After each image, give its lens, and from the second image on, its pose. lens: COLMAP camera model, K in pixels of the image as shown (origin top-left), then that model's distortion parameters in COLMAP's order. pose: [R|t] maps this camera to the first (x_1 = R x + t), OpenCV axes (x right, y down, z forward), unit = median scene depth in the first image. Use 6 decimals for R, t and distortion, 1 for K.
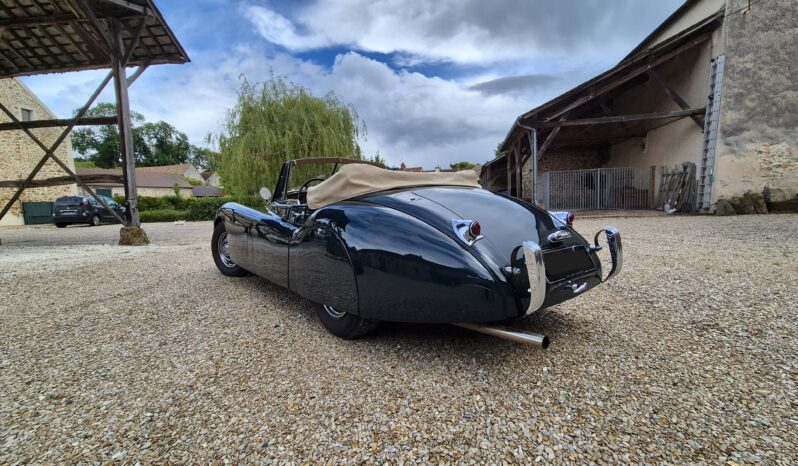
lens RADIAL K [[340.3, 0, 399.0], [0, 340.3, 233.0], [0, 0, 1]] dist [0.000406, -0.000265]
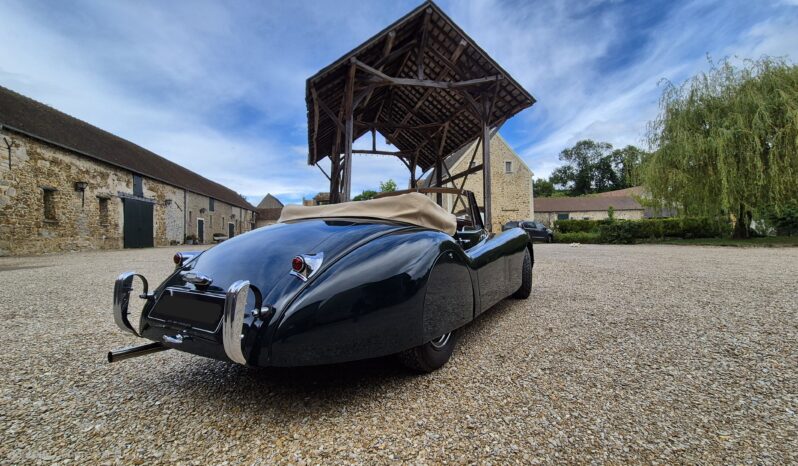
lens RADIAL K [[338.1, 0, 400.0], [0, 338.1, 225.7], [0, 0, 1]] dist [-0.000631, -0.000060]
pose [[0.343522, -0.001950, -0.939142, 0.207320], [-0.077004, 0.996572, -0.030236, -0.021447], [0.935982, 0.082705, 0.342195, 0.175956]]
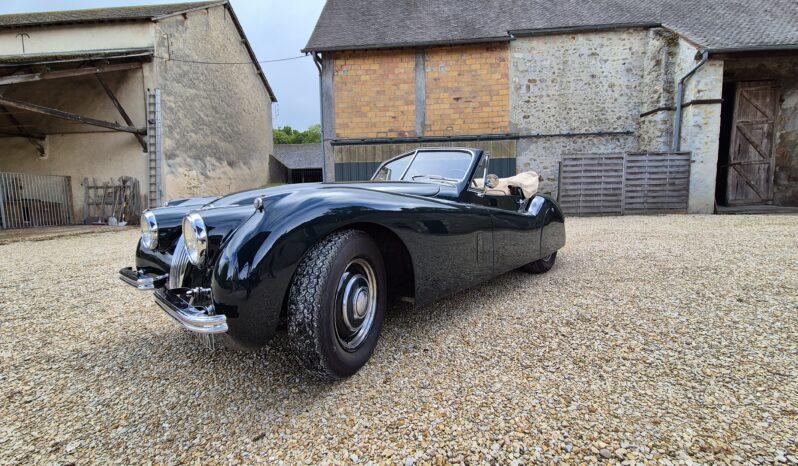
lens RADIAL K [[338.1, 0, 400.0], [0, 338.1, 225.7], [0, 0, 1]] dist [-0.000631, -0.000060]
pose [[-0.136972, -0.042716, 0.989653, -0.285854], [0.119574, 0.991051, 0.059326, -0.021451], [-0.983331, 0.126463, -0.130639, 0.332975]]
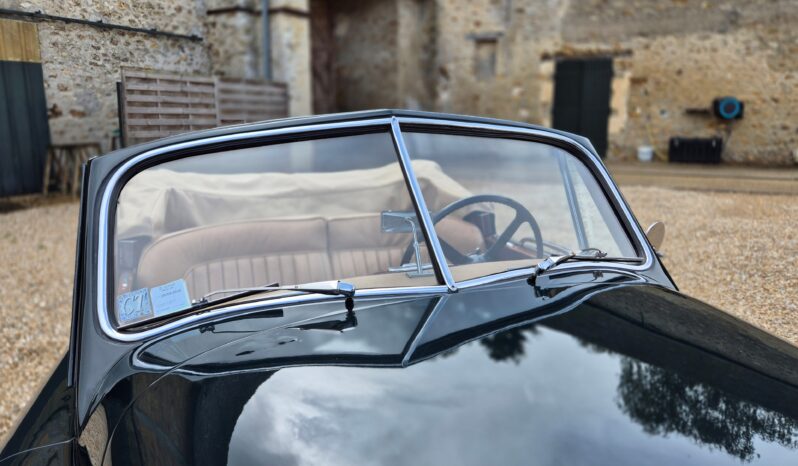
lens RADIAL K [[553.2, 0, 394.1], [0, 553.2, 229.8], [0, 0, 1]] dist [0.064292, -0.057749]
pose [[-0.940090, -0.026382, 0.339904, -0.074503], [0.070448, 0.960451, 0.269389, -0.066386], [-0.333569, 0.277195, -0.901052, 0.368784]]
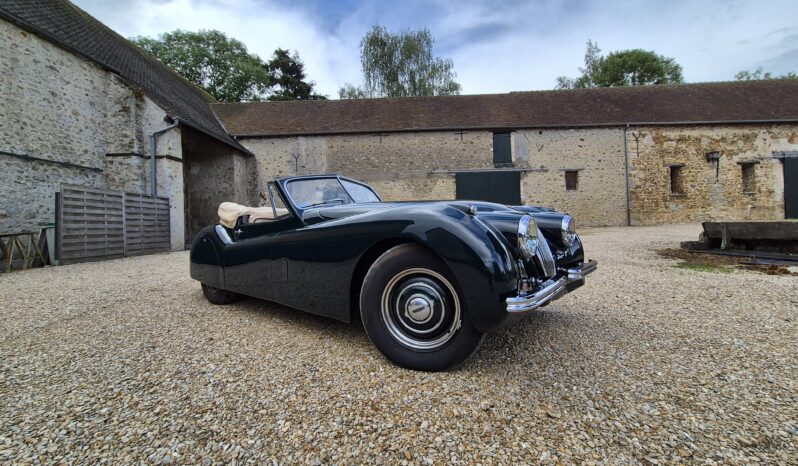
lens RADIAL K [[338.1, 0, 400.0], [0, 338.1, 225.7], [0, 0, 1]] dist [-0.000631, -0.000060]
pose [[-0.981651, 0.069958, -0.177392, -0.041360], [0.053439, 0.993922, 0.096250, -0.044439], [0.183047, 0.085004, -0.979422, 0.553332]]
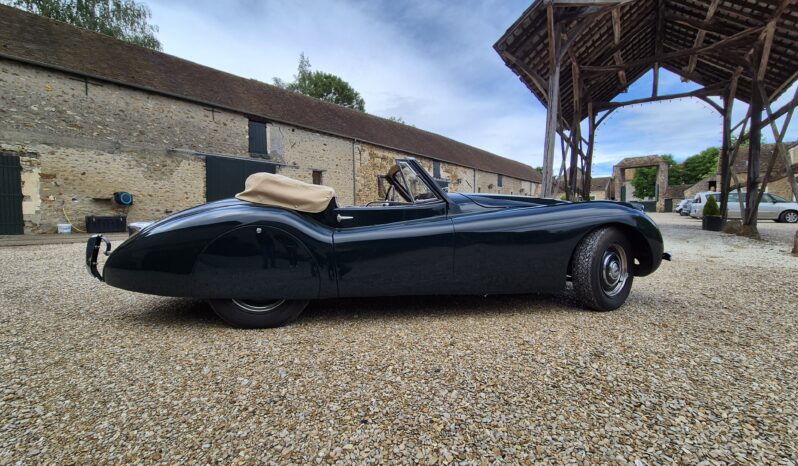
lens RADIAL K [[338.1, 0, 400.0], [0, 338.1, 225.7], [0, 0, 1]] dist [-0.000631, -0.000060]
pose [[-0.489429, 0.068343, -0.869361, 0.179185], [-0.056971, 0.992289, 0.110081, -0.039895], [0.870180, 0.103405, -0.481761, 0.401176]]
